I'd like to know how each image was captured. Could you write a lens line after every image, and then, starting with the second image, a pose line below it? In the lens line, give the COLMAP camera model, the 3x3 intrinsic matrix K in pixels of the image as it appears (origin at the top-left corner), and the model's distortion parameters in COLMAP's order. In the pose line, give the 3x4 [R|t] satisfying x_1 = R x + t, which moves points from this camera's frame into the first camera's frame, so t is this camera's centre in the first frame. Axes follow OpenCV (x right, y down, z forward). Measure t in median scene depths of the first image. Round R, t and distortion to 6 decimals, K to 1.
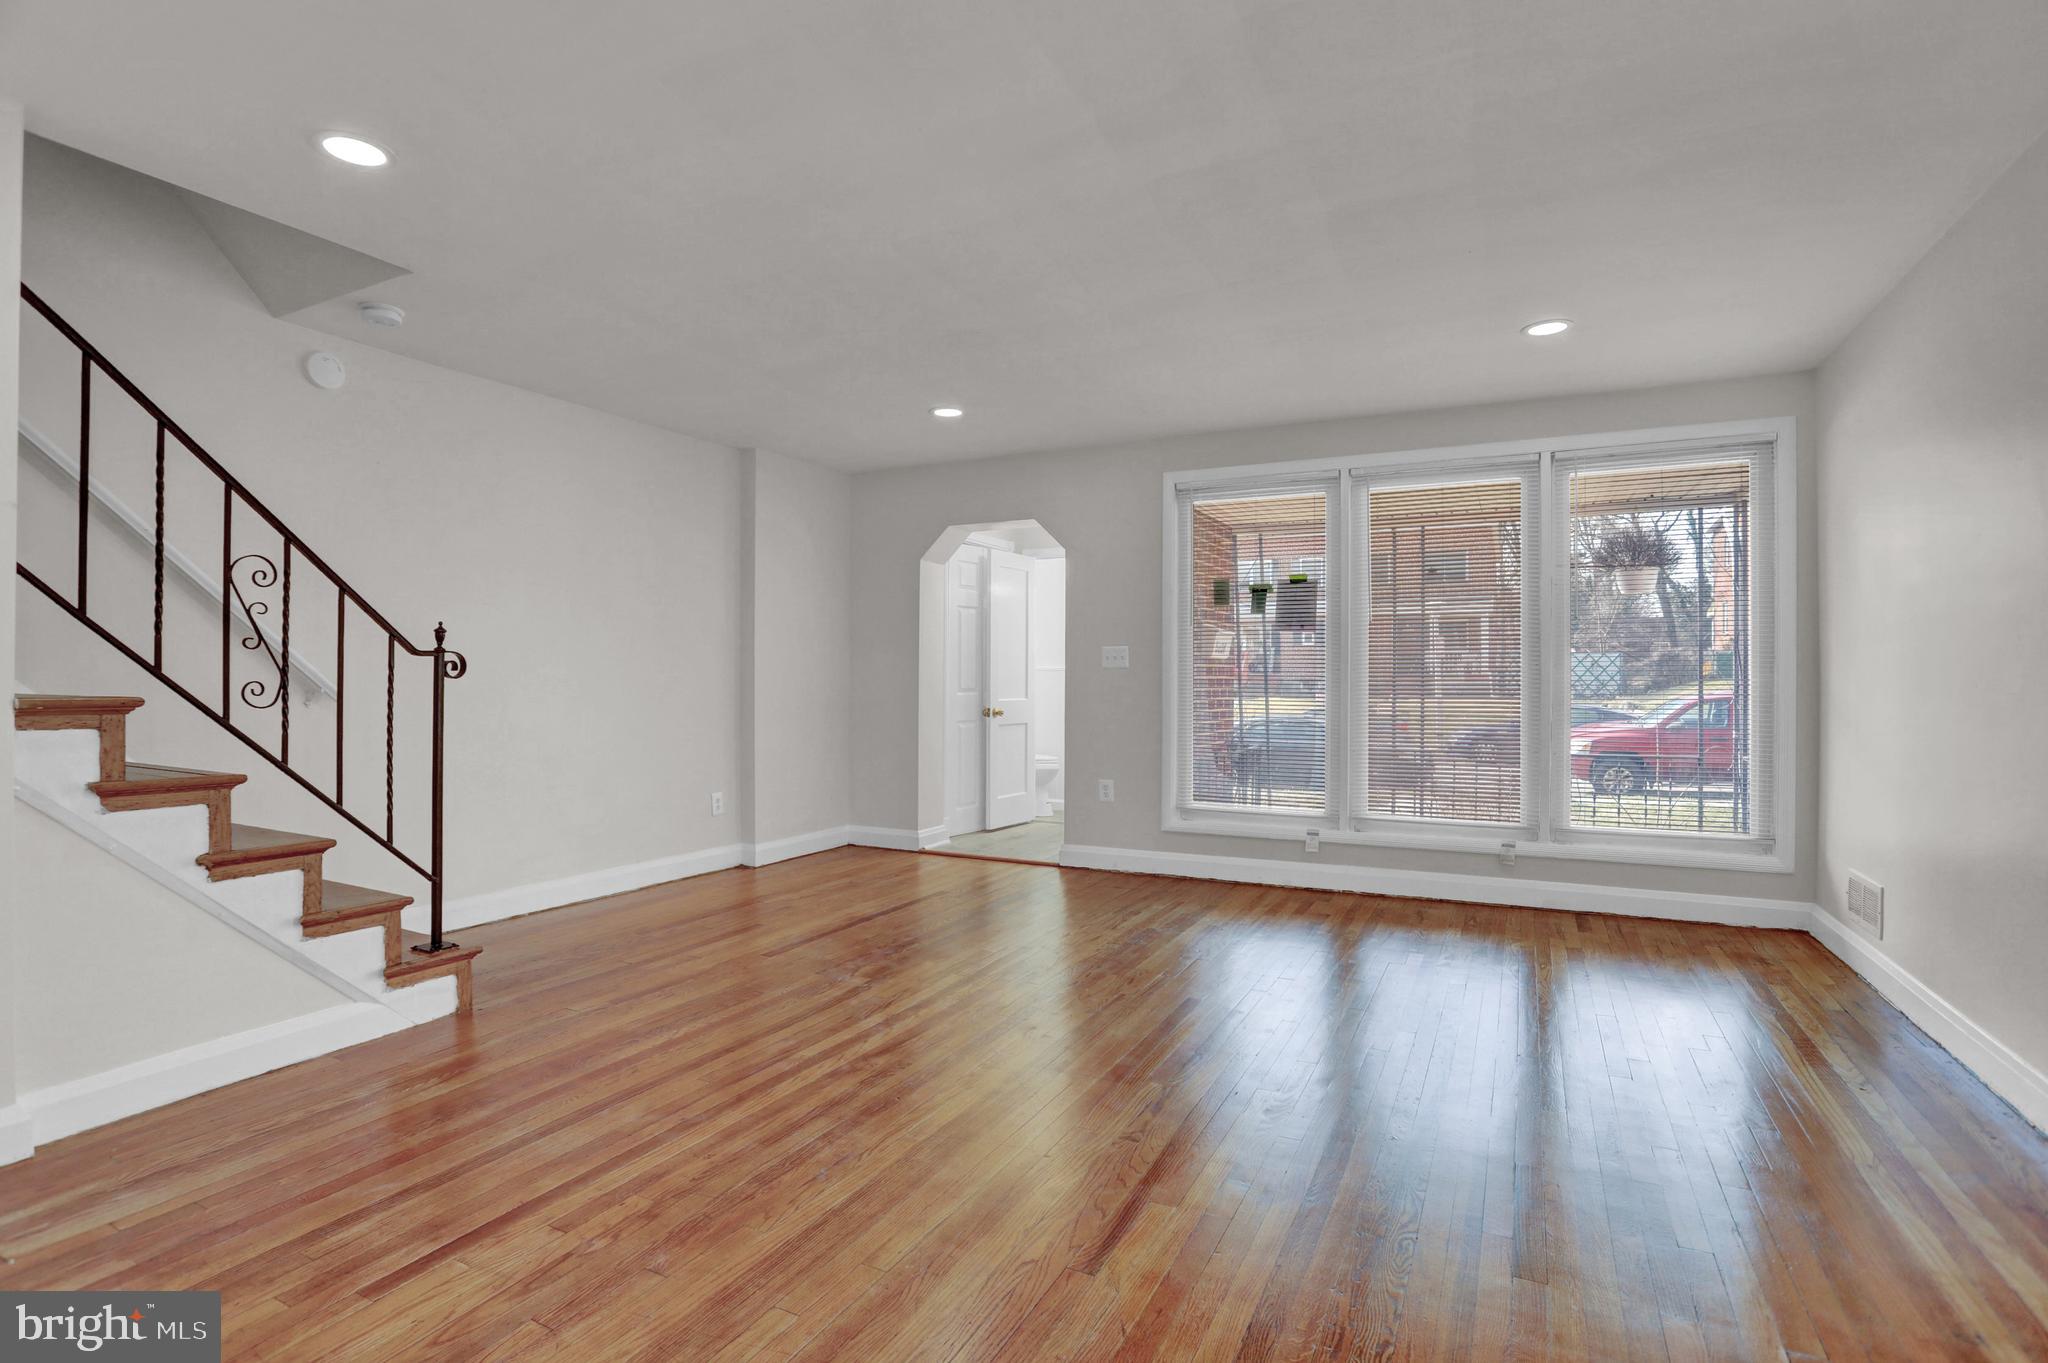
lens RADIAL K [[989.0, 0, 1028.4], [0, 989.0, 684.1], [0, 0, 1]] dist [-0.070127, 0.027769]
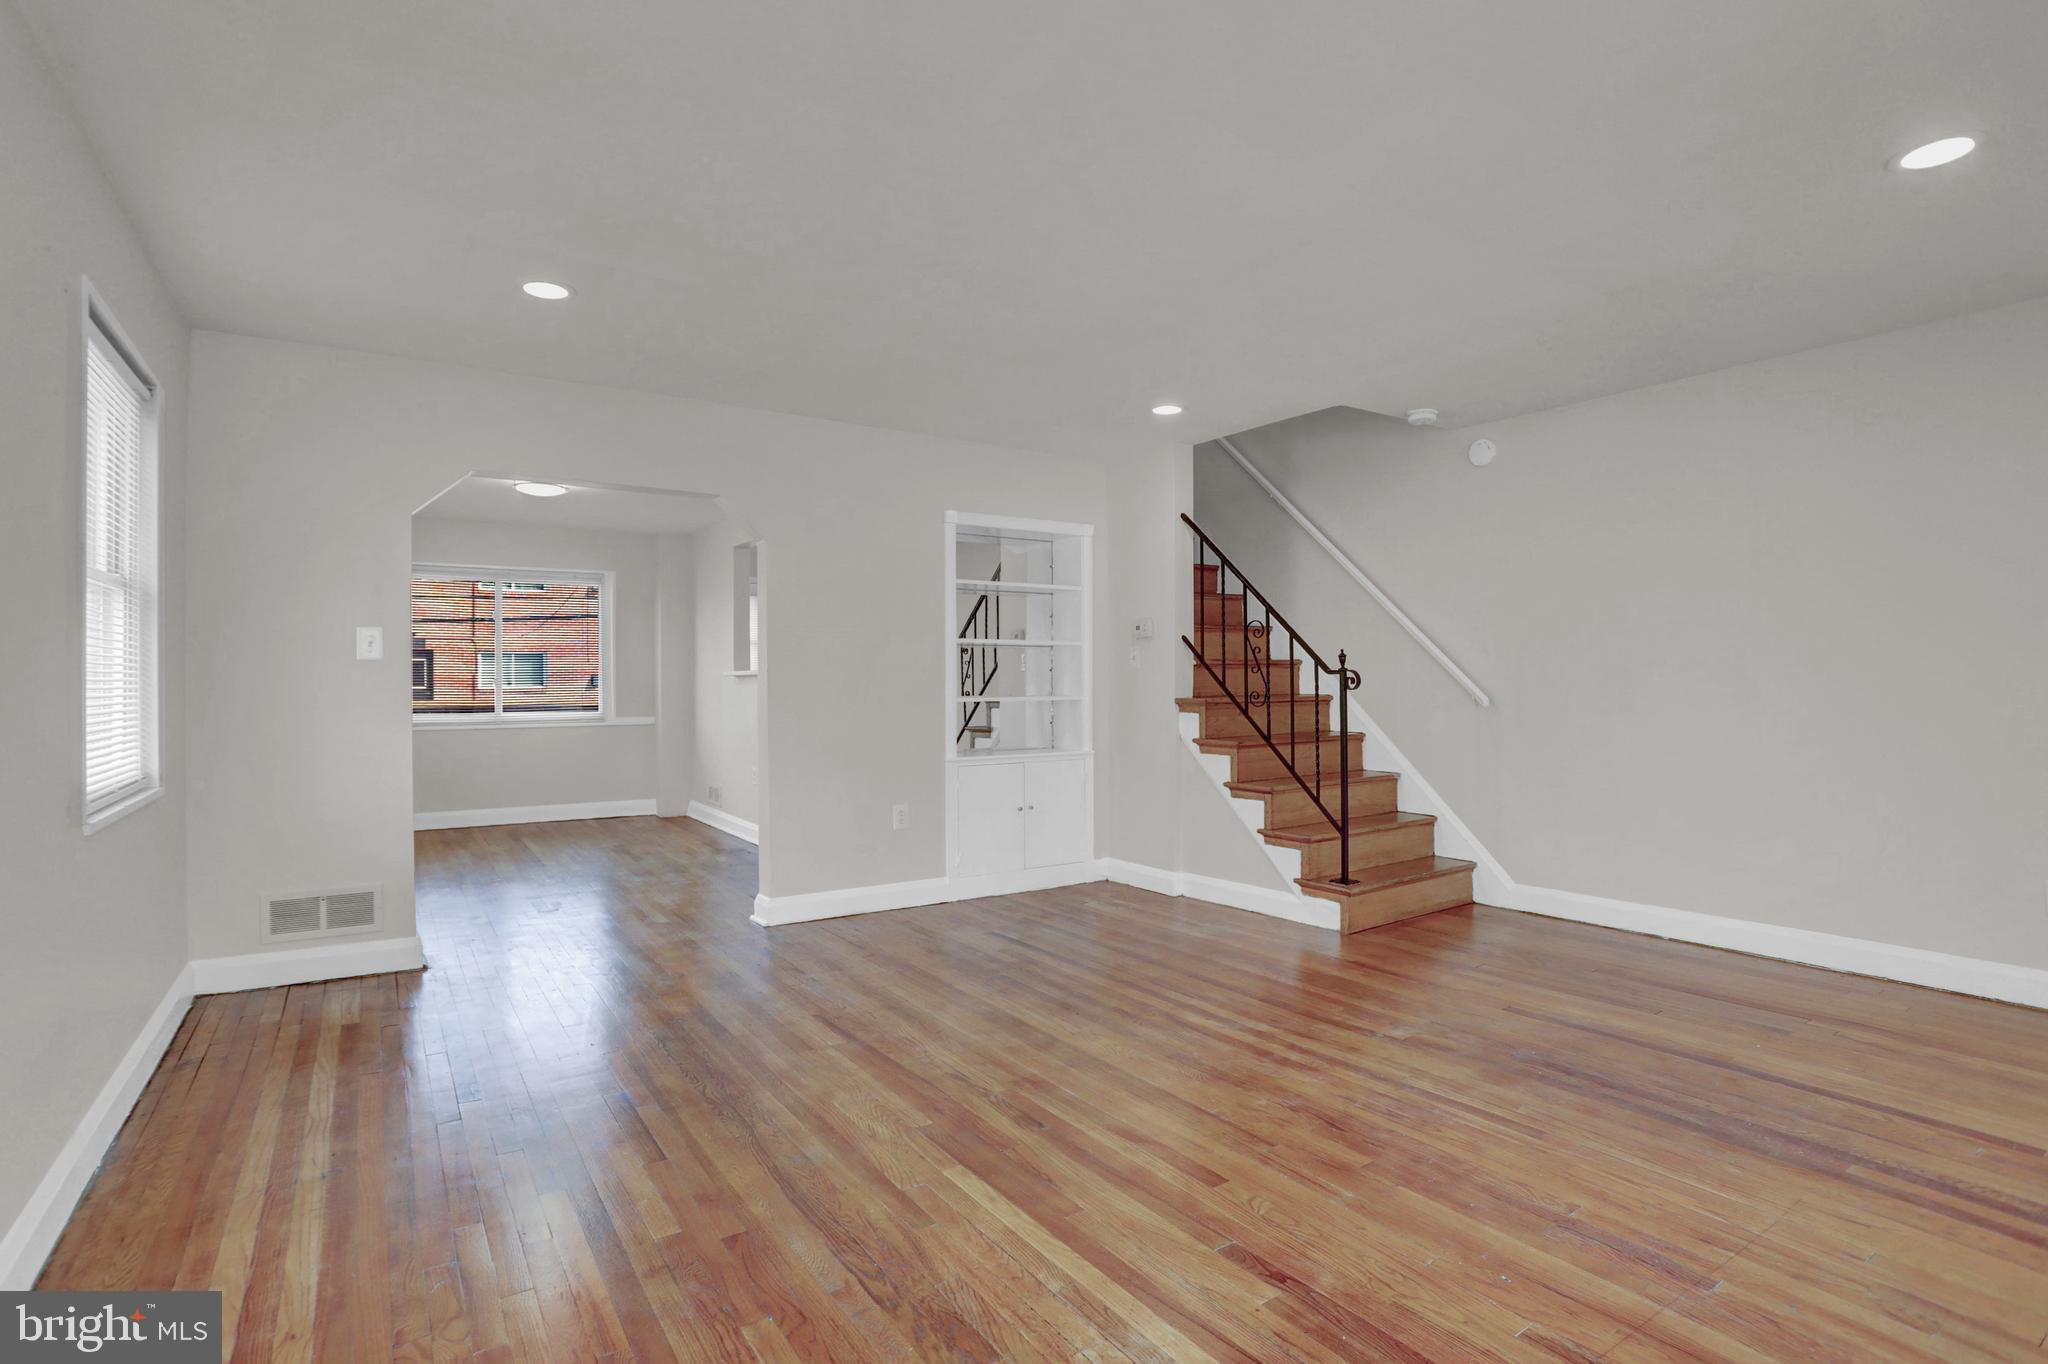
lens RADIAL K [[989.0, 0, 1028.4], [0, 989.0, 684.6], [0, 0, 1]] dist [-0.070127, 0.027769]
pose [[-0.483839, 0.000782, -0.875157, 0.582989], [0.000375, 1.000000, 0.000686, -0.009814], [0.875157, 0.000004, -0.483839, 0.877804]]
